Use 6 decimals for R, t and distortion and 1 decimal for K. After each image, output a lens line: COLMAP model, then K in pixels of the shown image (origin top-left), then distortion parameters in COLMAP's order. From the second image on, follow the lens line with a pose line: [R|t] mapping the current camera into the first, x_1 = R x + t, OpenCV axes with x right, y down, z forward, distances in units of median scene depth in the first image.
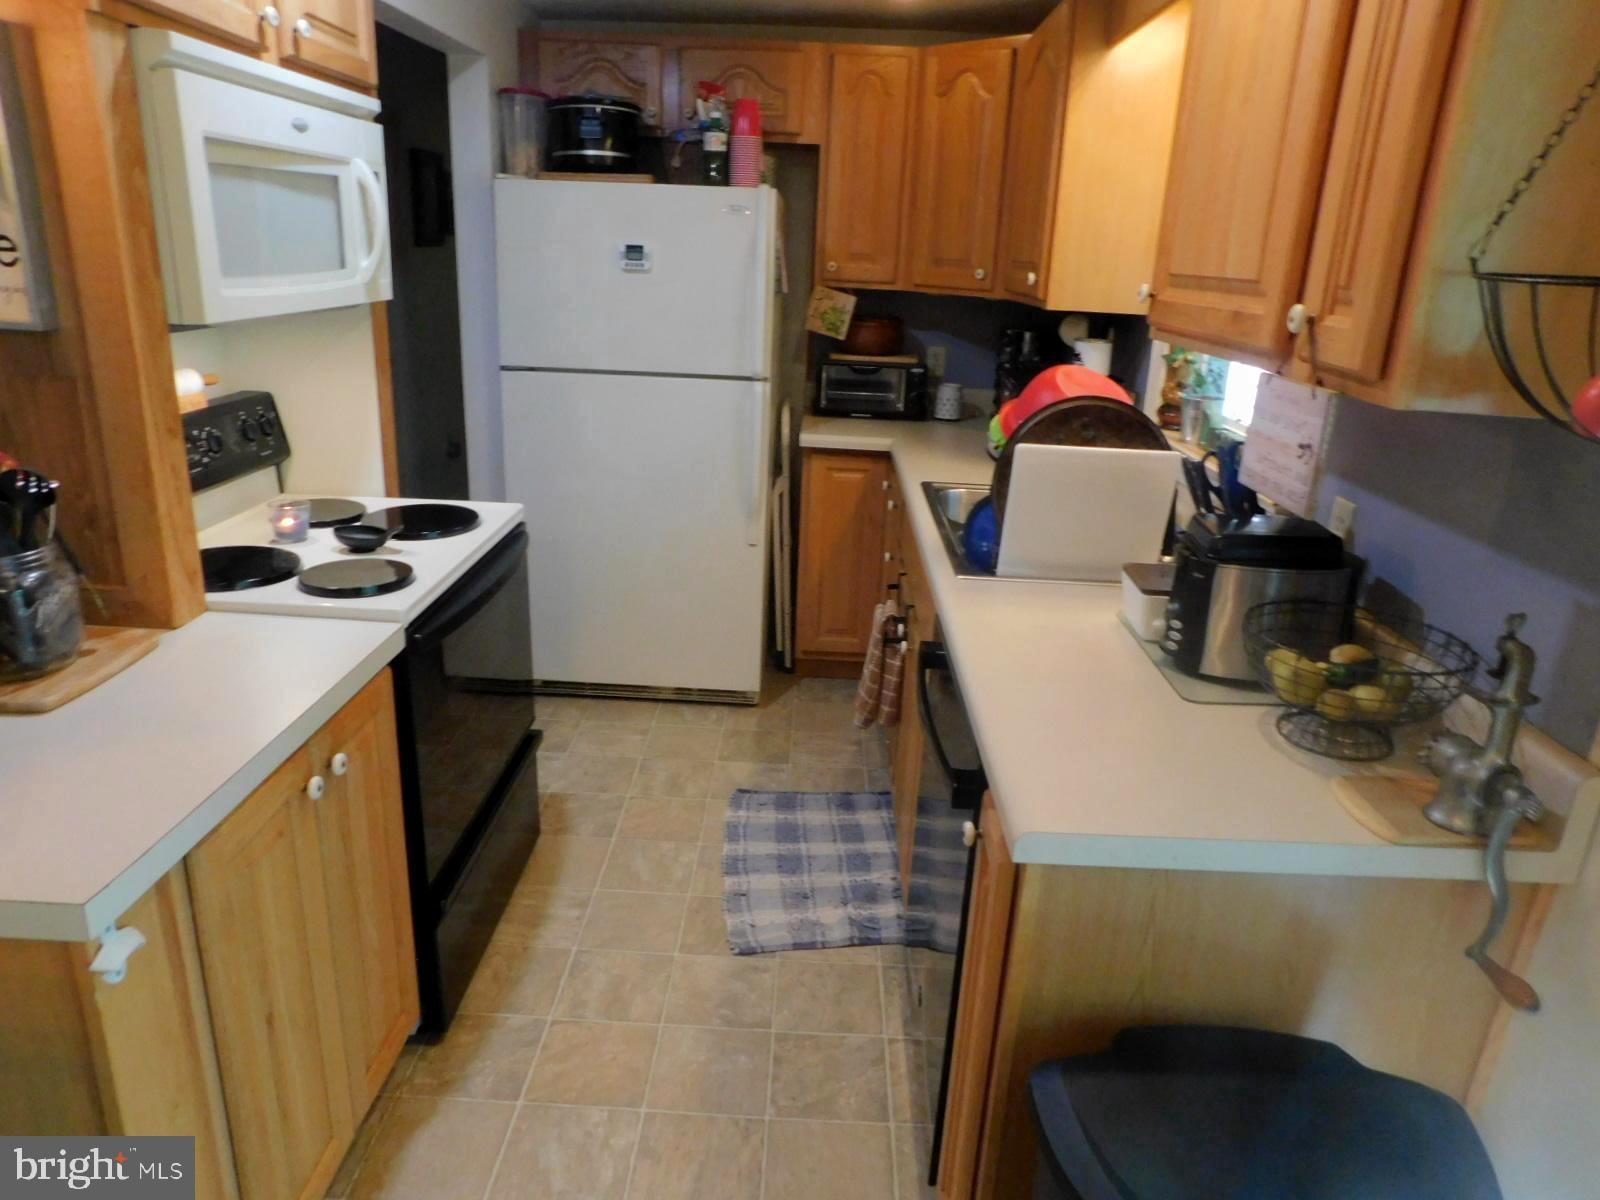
lens RADIAL K [[1063.5, 0, 800.0], [0, 1063.5, 600.0], [0, 0, 1]] dist [-0.069095, 0.055438]
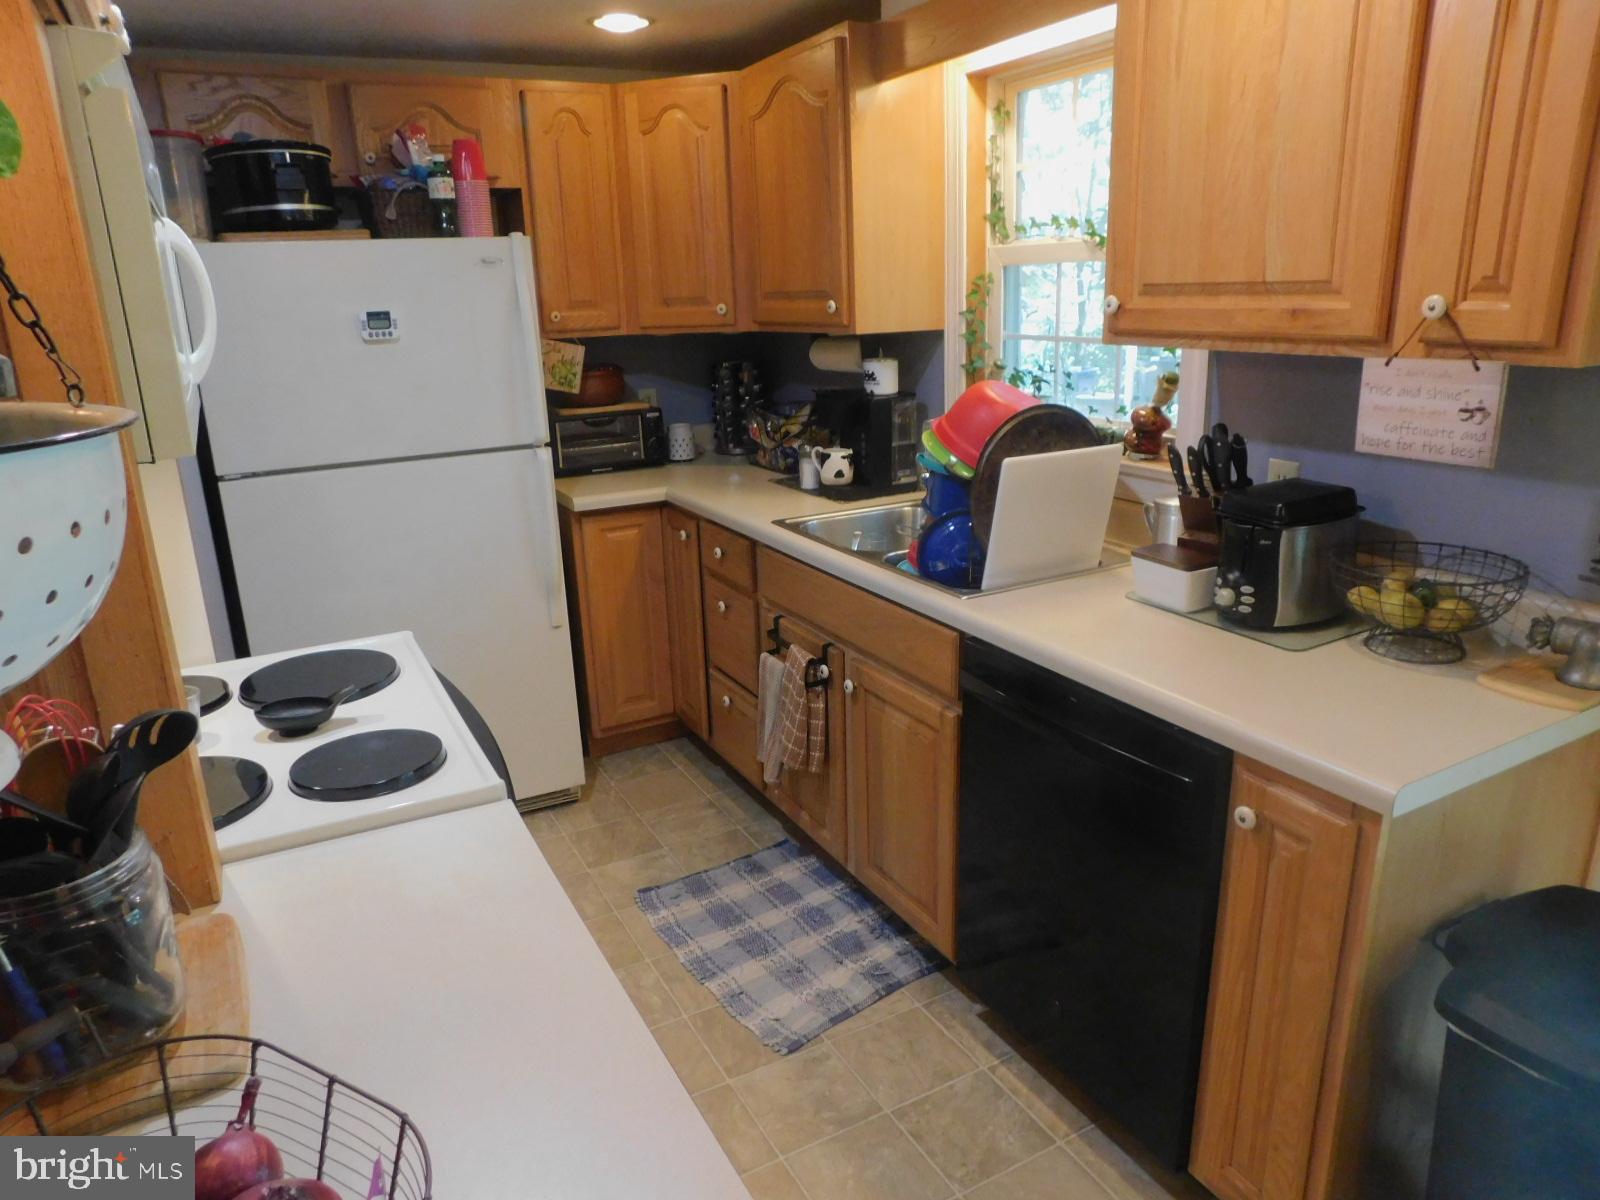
lens RADIAL K [[1063.5, 0, 800.0], [0, 1063.5, 600.0], [0, 0, 1]] dist [-0.069095, 0.055438]
pose [[0.864304, -0.211374, 0.456399, -0.289311], [0.226568, 0.973749, 0.021916, -0.050160], [-0.449051, 0.084463, 0.889505, 0.110894]]
